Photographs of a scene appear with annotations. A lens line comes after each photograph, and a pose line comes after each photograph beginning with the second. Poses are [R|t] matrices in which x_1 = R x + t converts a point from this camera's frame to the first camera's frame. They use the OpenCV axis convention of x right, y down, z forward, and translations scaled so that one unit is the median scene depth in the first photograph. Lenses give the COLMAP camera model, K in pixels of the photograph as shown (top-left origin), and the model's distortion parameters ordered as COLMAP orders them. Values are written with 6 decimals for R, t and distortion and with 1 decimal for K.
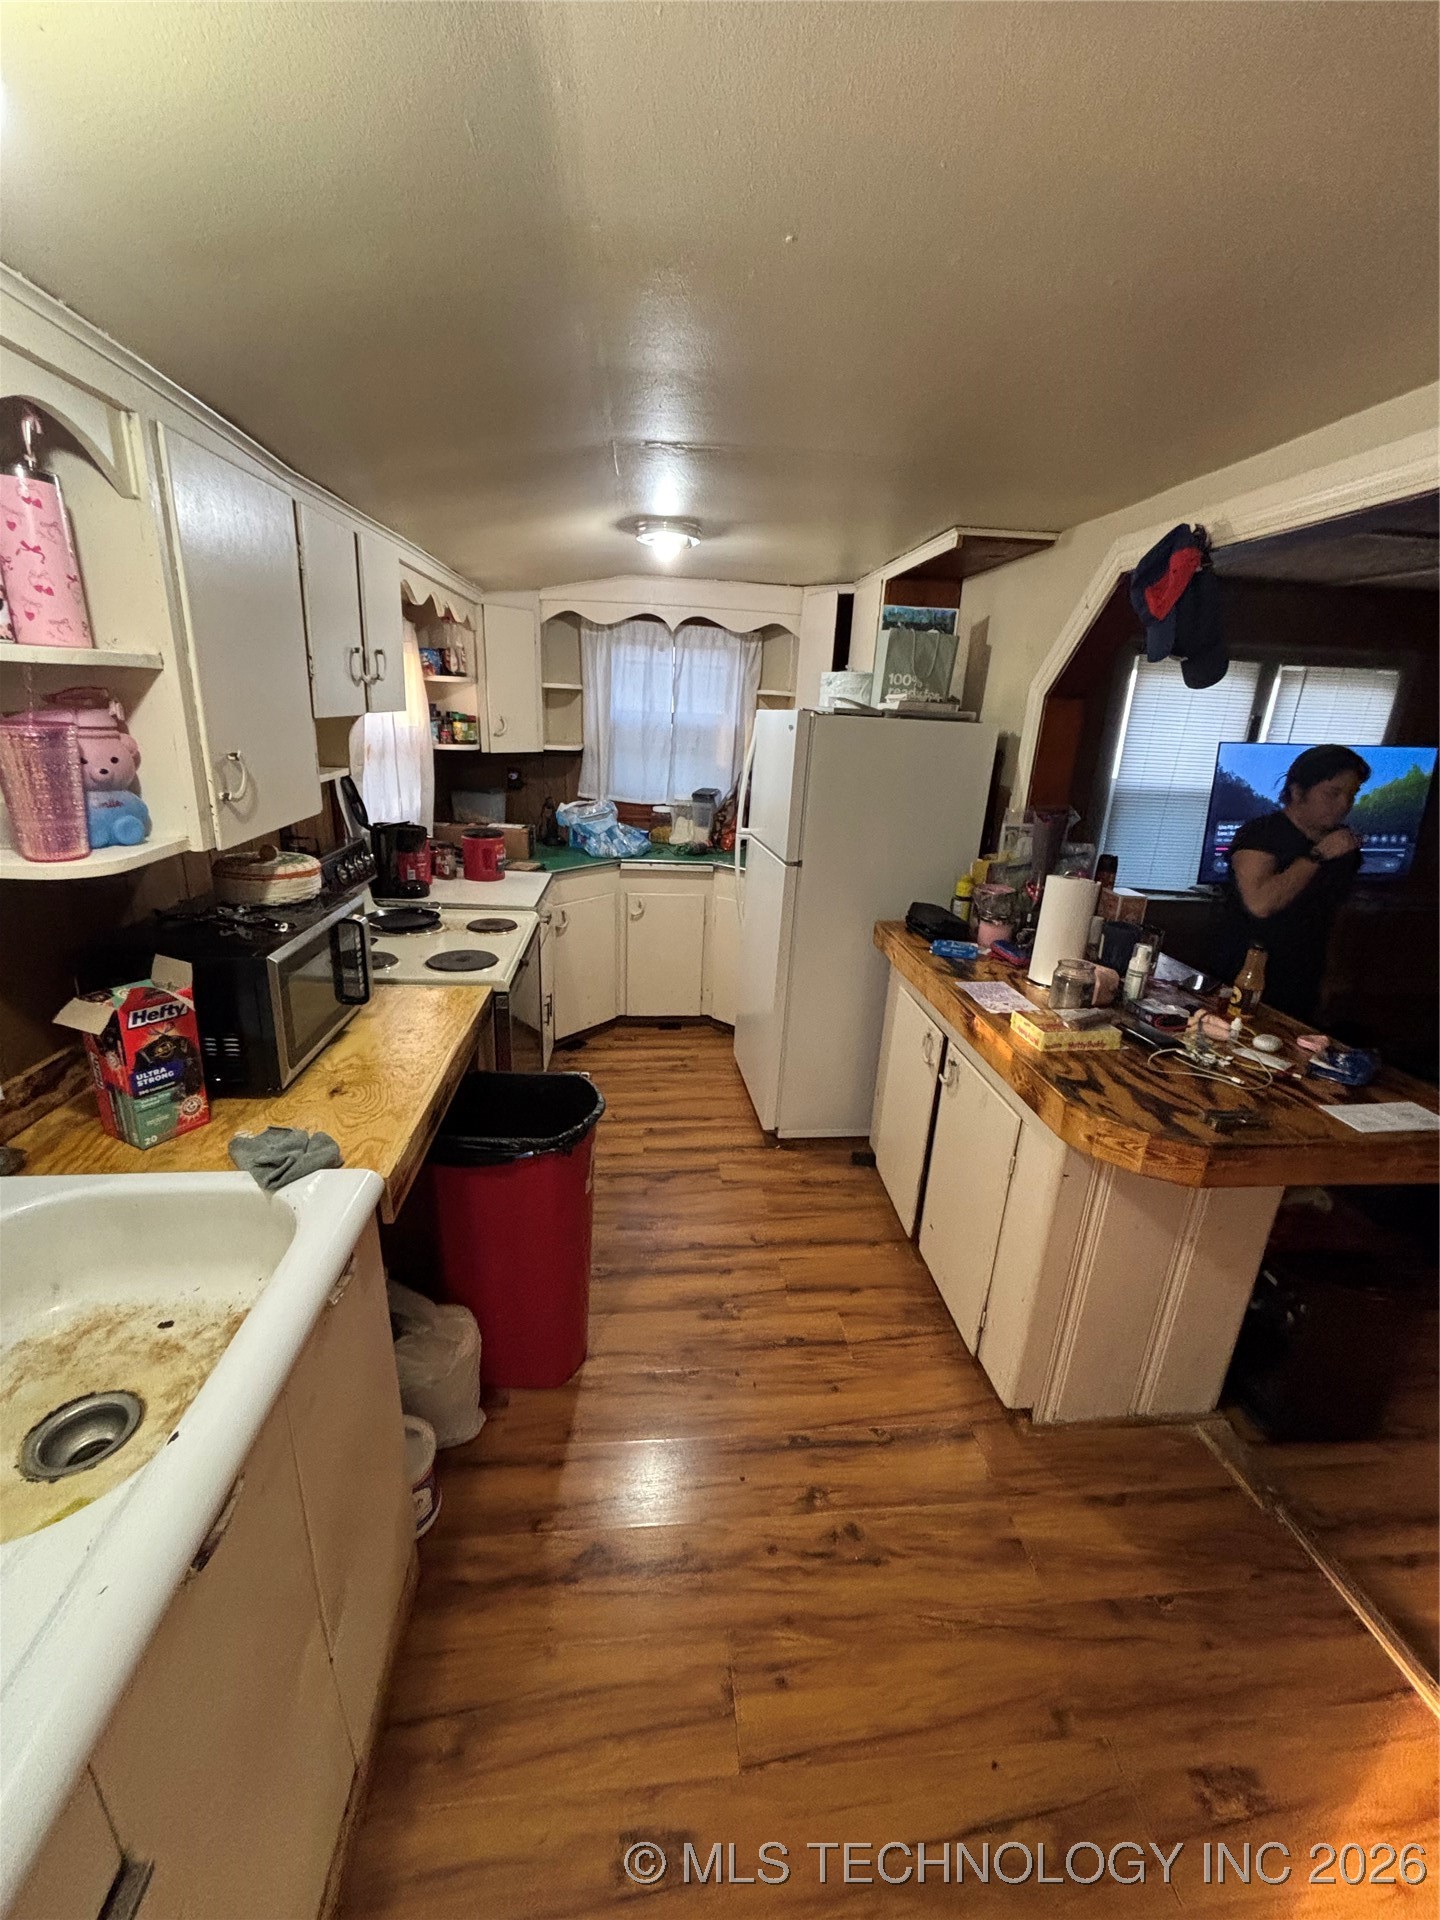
lens RADIAL K [[785.5, 0, 720.0], [0, 785.5, 960.0], [0, 0, 1]] dist [-0.007074, -0.000013]
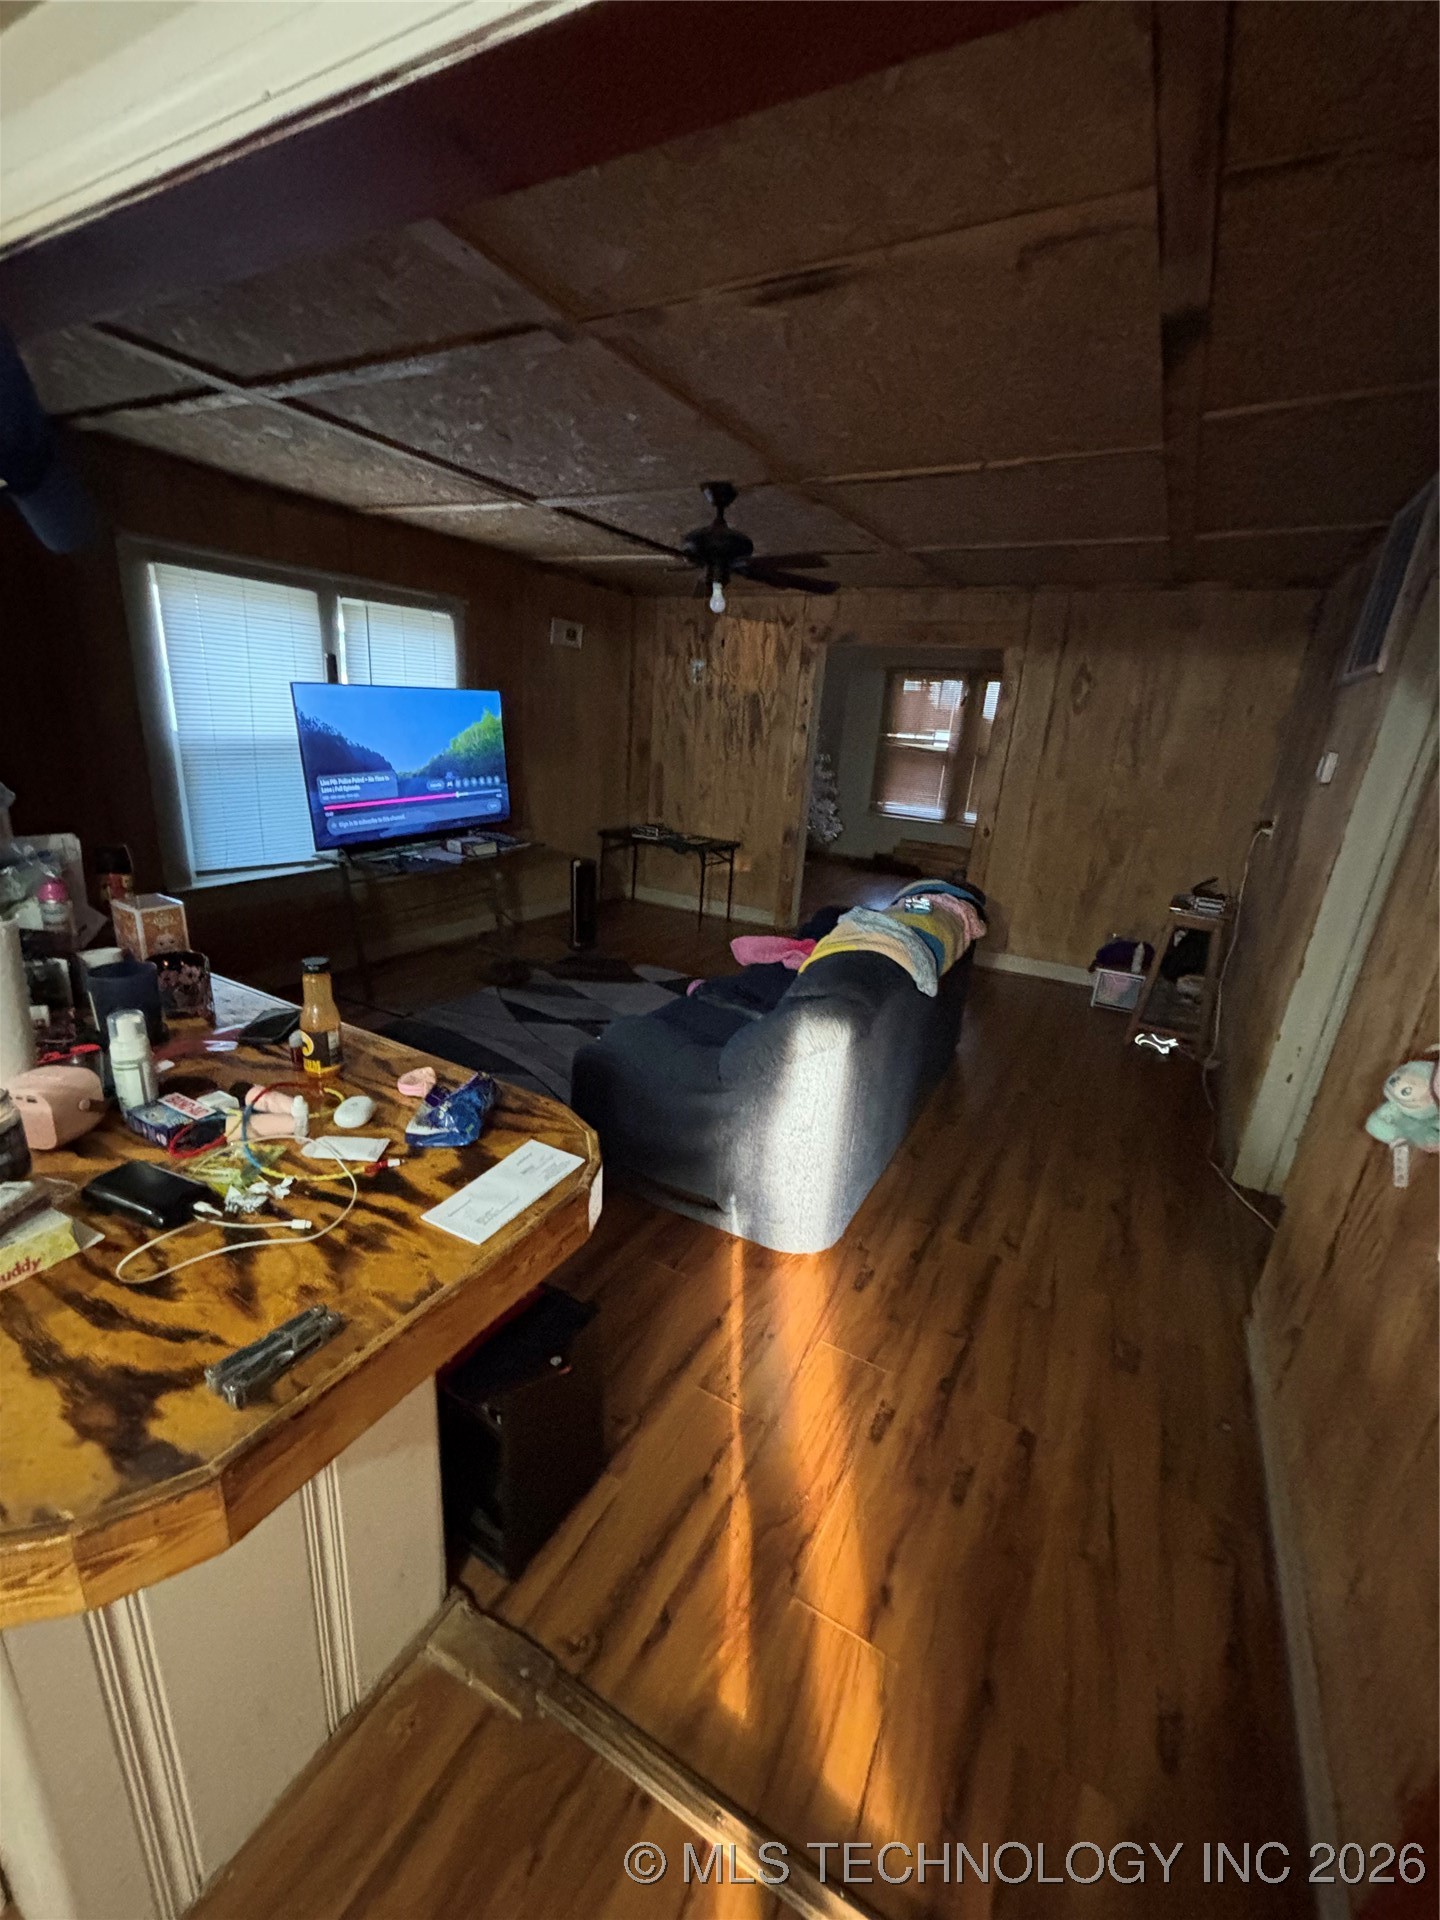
lens RADIAL K [[783.5, 0, 722.4], [0, 783.5, 955.2], [0, 0, 1]] dist [0.003789, 0.000074]
pose [[0.567763, -0.249322, 0.784528, 0.393440], [0.210503, 0.965318, 0.154435, -0.063895], [-0.795823, 0.077463, 0.600554, 0.341737]]
